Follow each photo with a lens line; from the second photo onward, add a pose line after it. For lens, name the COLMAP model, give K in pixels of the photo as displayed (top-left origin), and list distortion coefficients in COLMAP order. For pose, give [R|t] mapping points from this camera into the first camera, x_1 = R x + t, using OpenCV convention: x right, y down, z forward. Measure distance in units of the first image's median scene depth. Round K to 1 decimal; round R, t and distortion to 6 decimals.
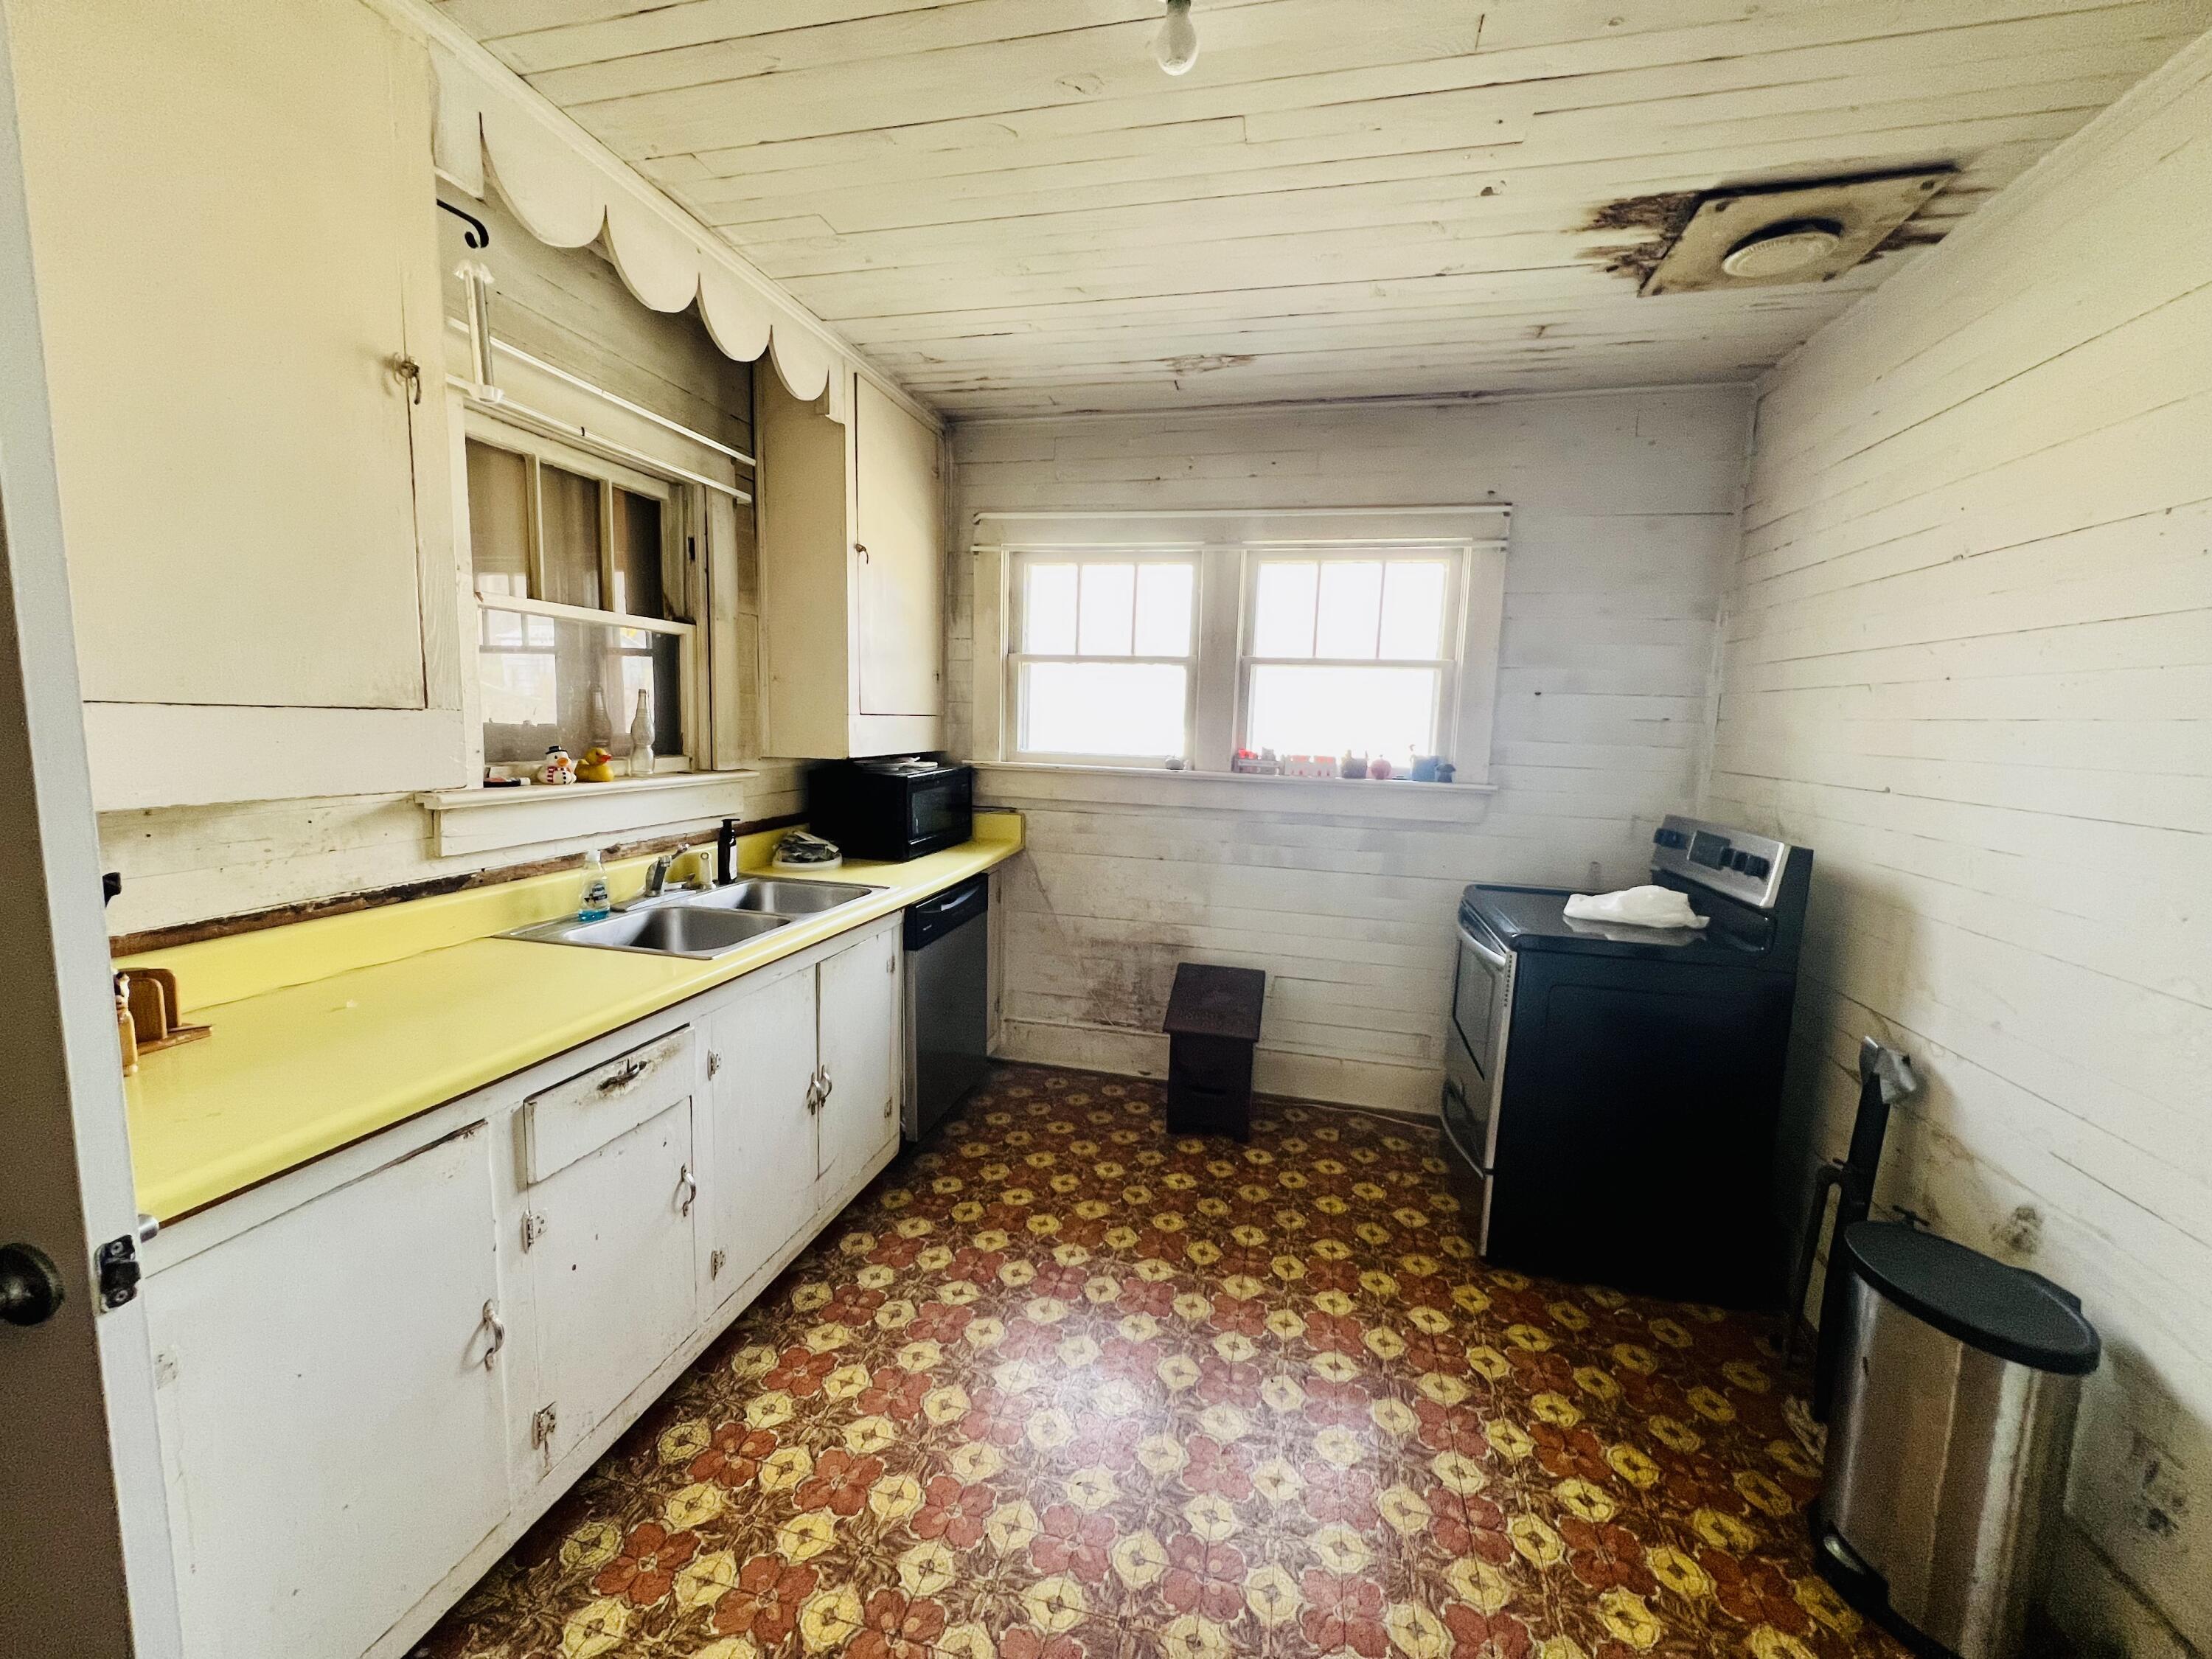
lens RADIAL K [[875.5, 0, 1097.5], [0, 875.5, 821.3], [0, 0, 1]] dist [0.001096, 0.000417]
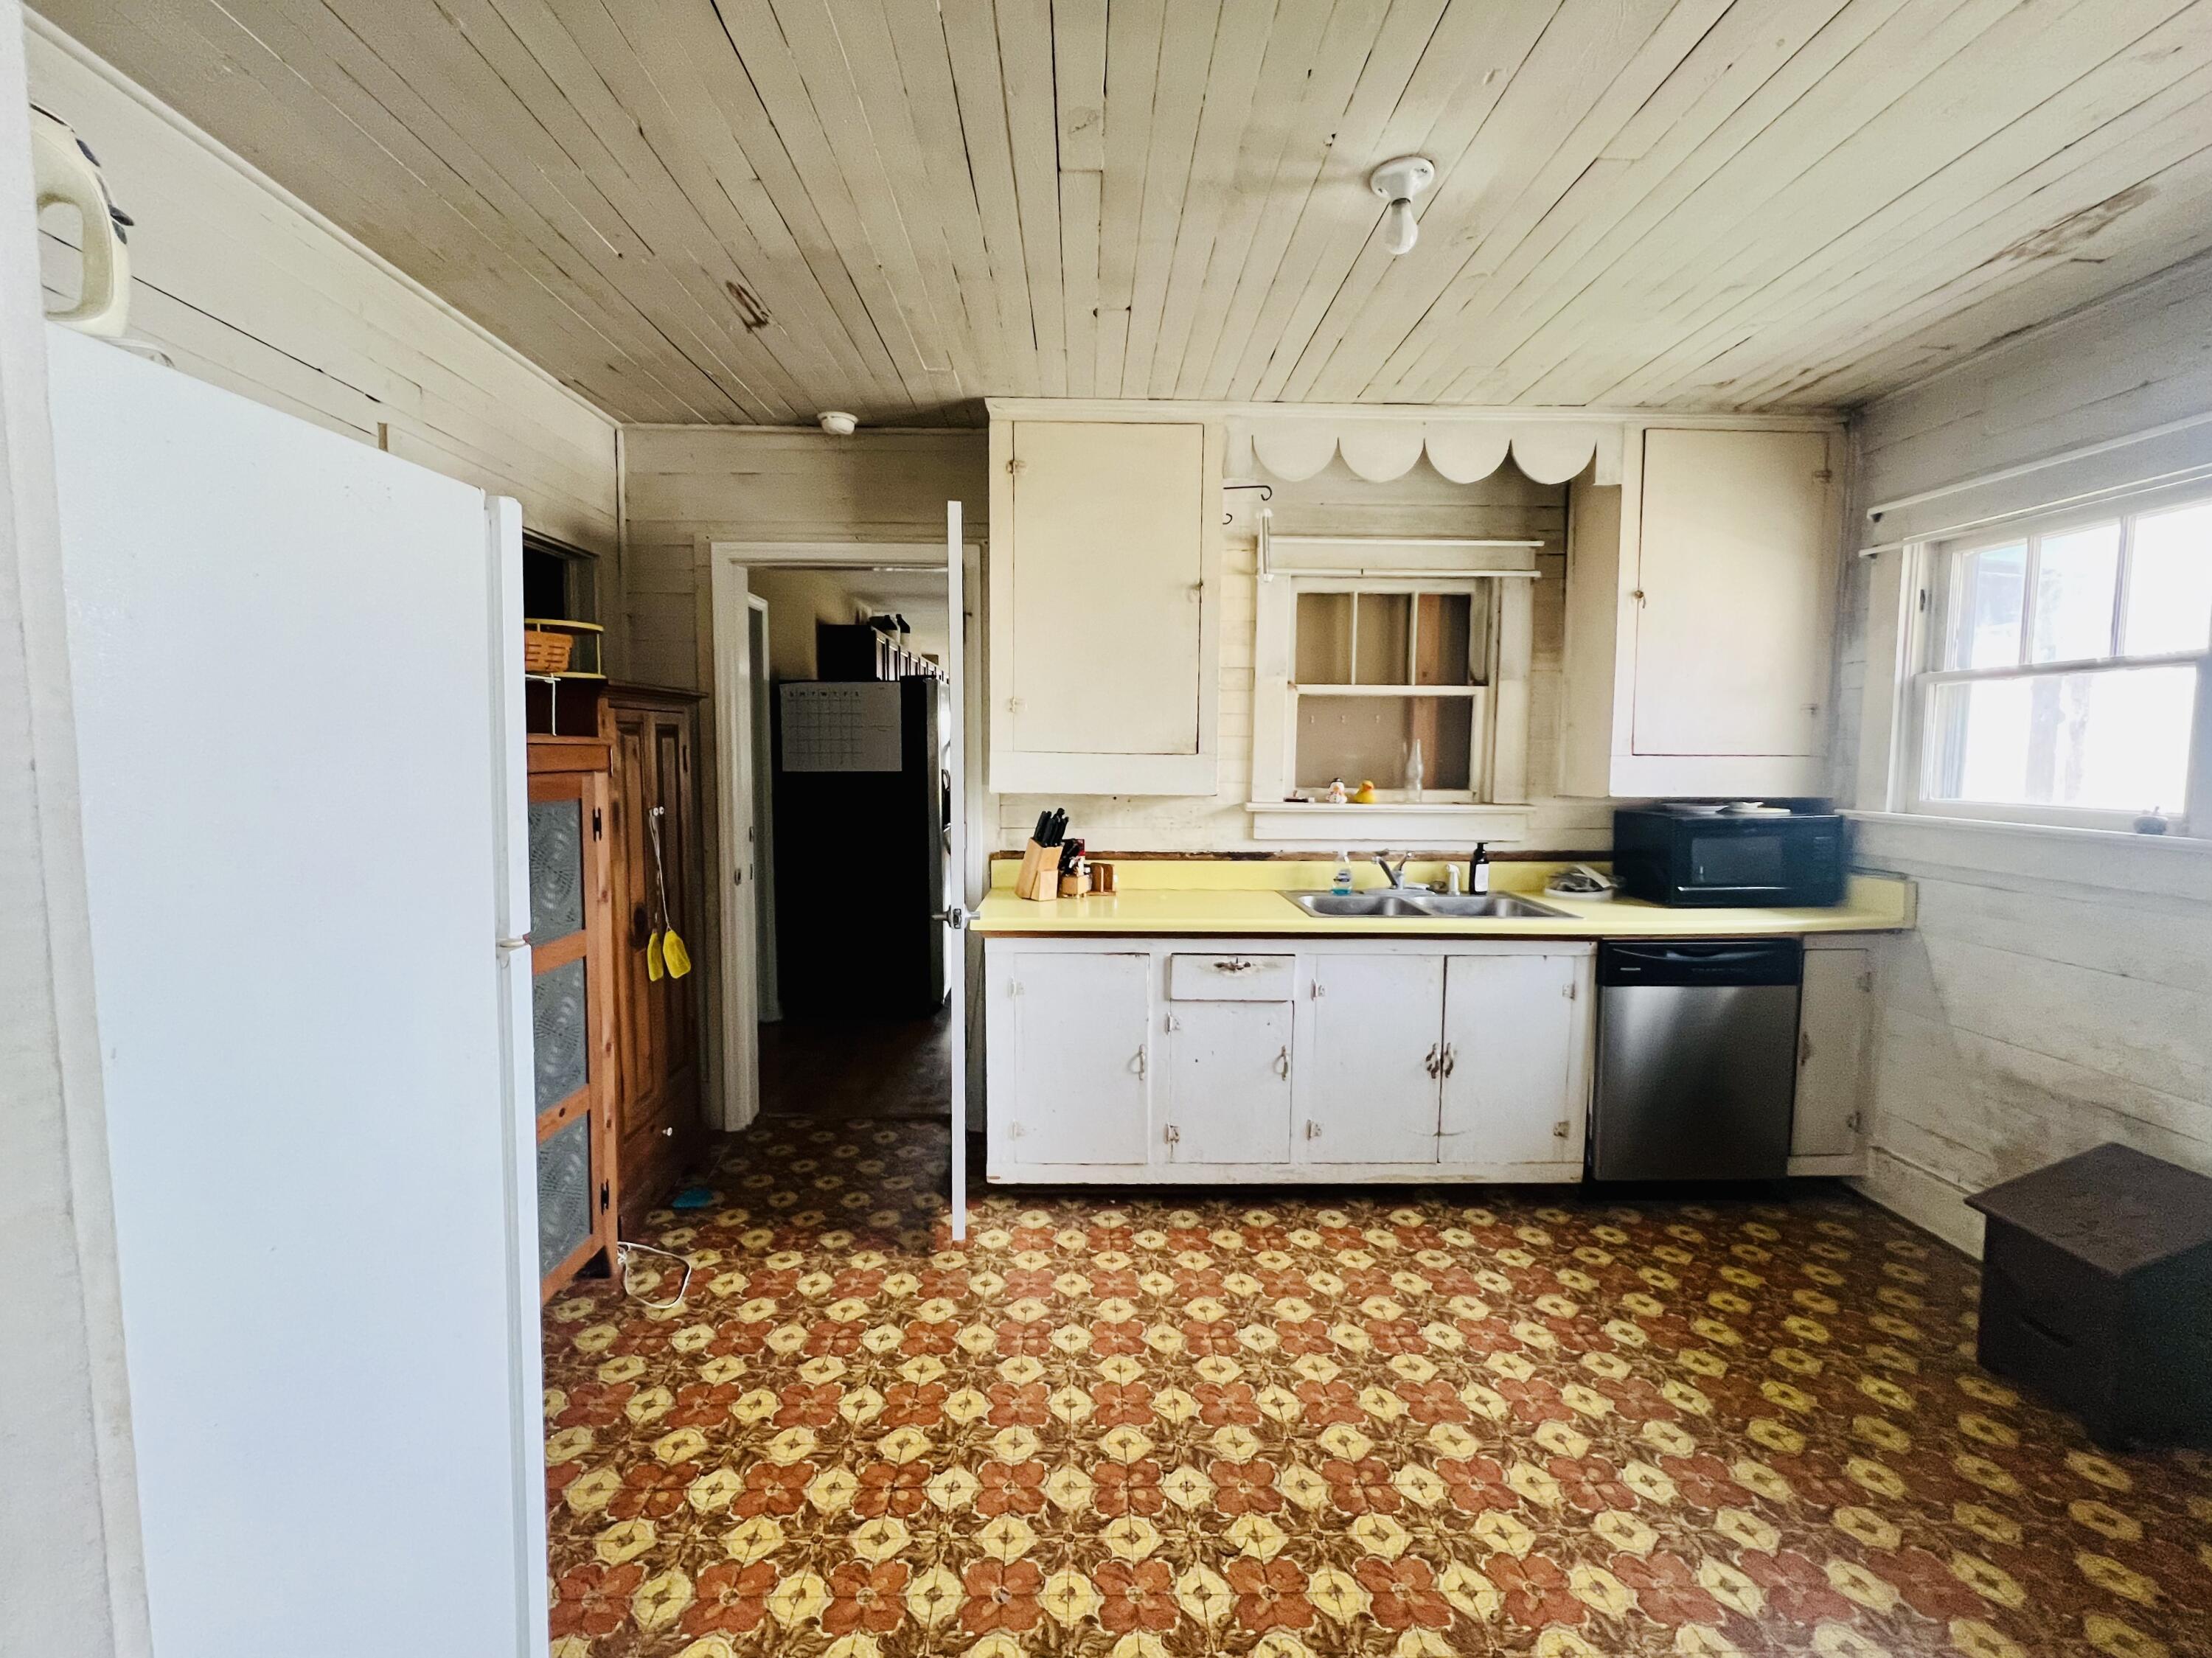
lens RADIAL K [[875.4, 0, 1102.7], [0, 875.4, 818.2], [0, 0, 1]] dist [0.001096, 0.000417]
pose [[0.289954, 0.048061, -0.955833, 0.570494], [-0.111663, 0.993616, 0.016087, 0.003421], [0.950504, 0.102066, 0.293470, 0.130592]]
